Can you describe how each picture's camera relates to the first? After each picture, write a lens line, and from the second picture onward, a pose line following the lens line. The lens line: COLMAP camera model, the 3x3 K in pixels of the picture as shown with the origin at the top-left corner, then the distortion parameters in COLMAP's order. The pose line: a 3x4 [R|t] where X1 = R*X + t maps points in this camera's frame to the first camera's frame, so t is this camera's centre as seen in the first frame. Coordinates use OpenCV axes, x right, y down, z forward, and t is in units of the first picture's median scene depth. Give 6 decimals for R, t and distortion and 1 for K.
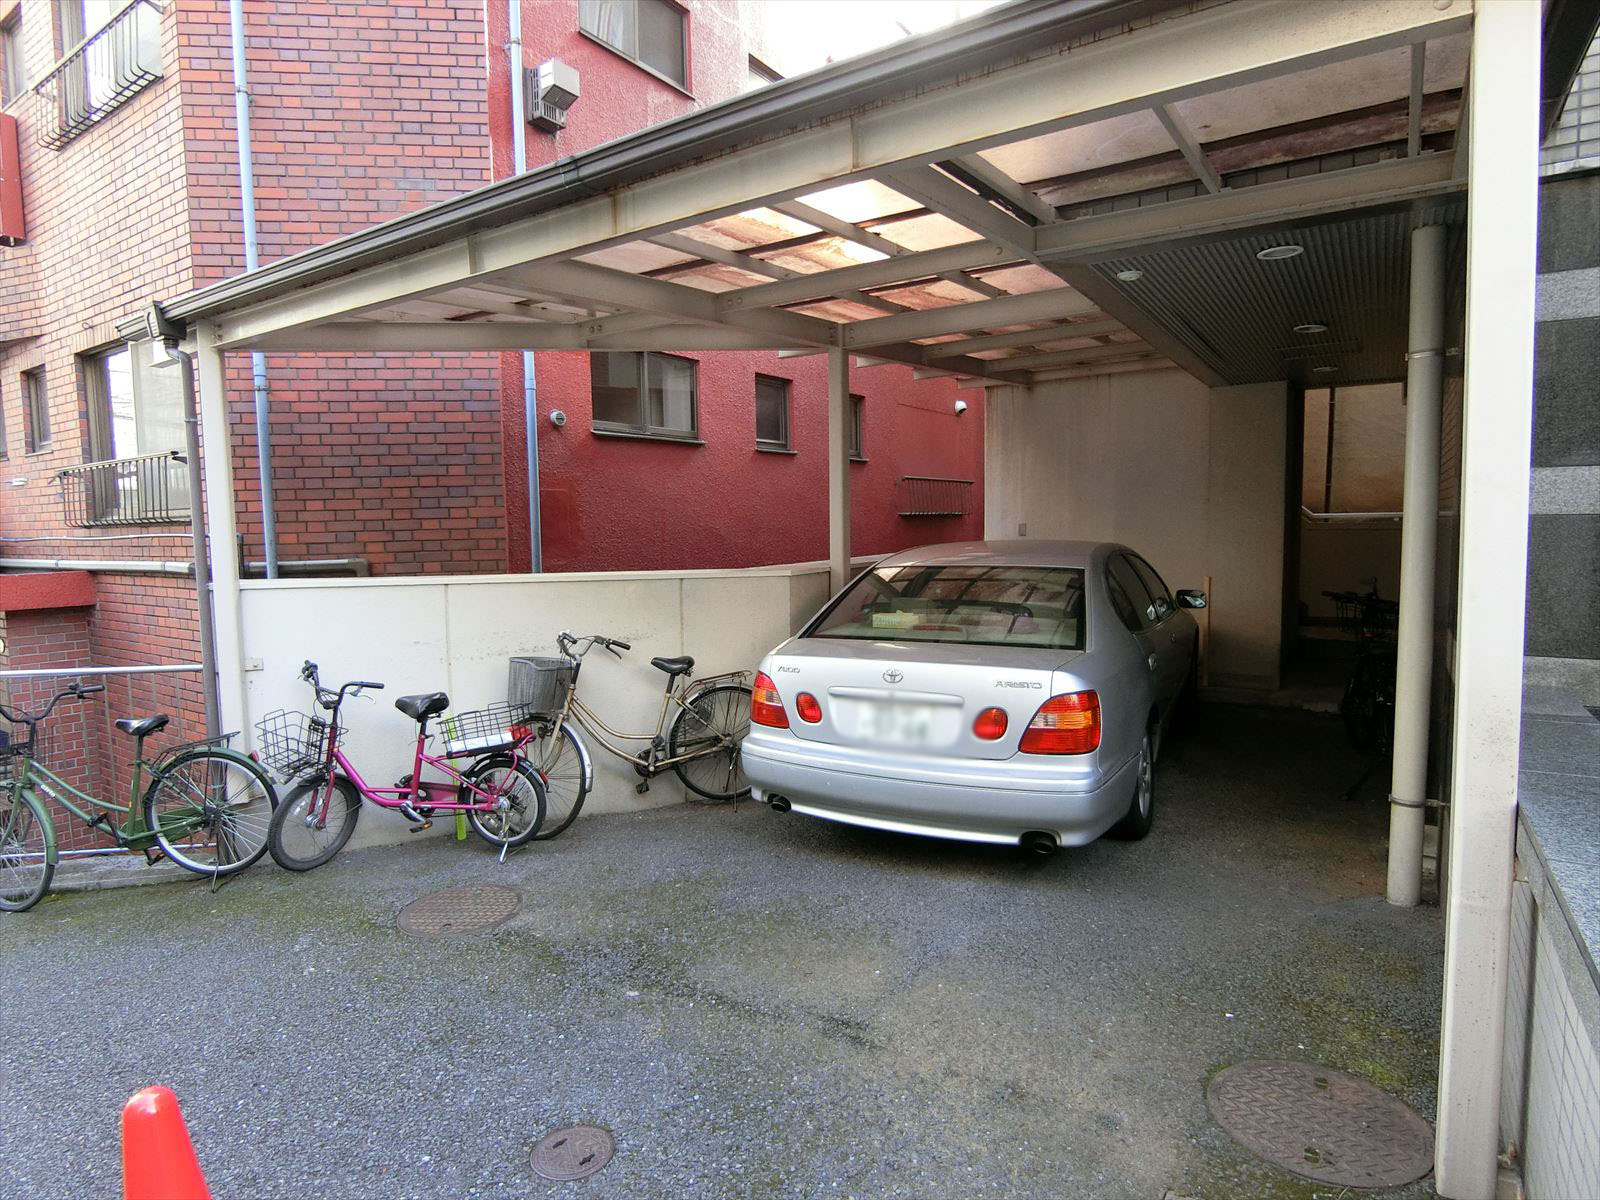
lens RADIAL K [[893.4, 0, 799.9], [0, 893.4, 601.2], [0, 0, 1]] dist [-0.016267, -0.001804]
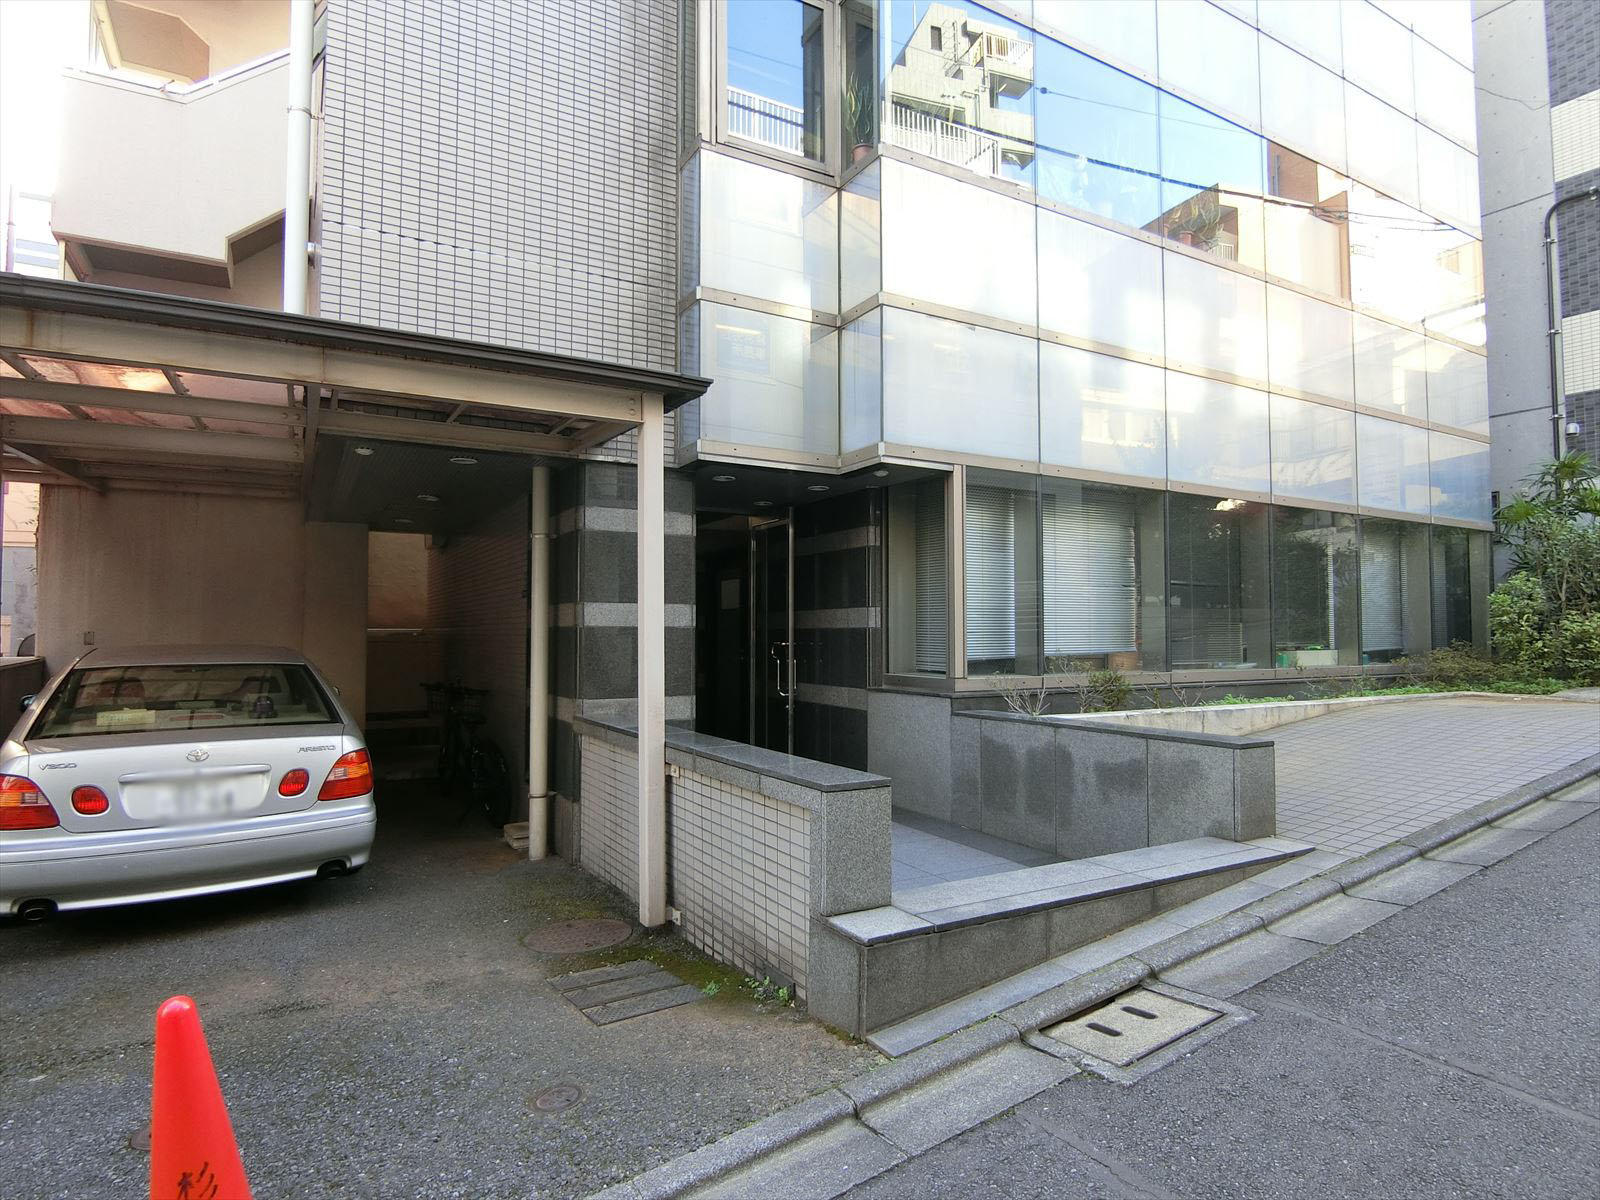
lens RADIAL K [[893.4, 0, 800.8], [0, 893.4, 601.5], [0, 0, 1]] dist [-0.016267, -0.001804]
pose [[0.445991, 0.049508, 0.893667, -0.599615], [0.071988, 0.993250, -0.090951, 0.048168], [-0.892138, 0.104897, 0.439417, -0.219692]]
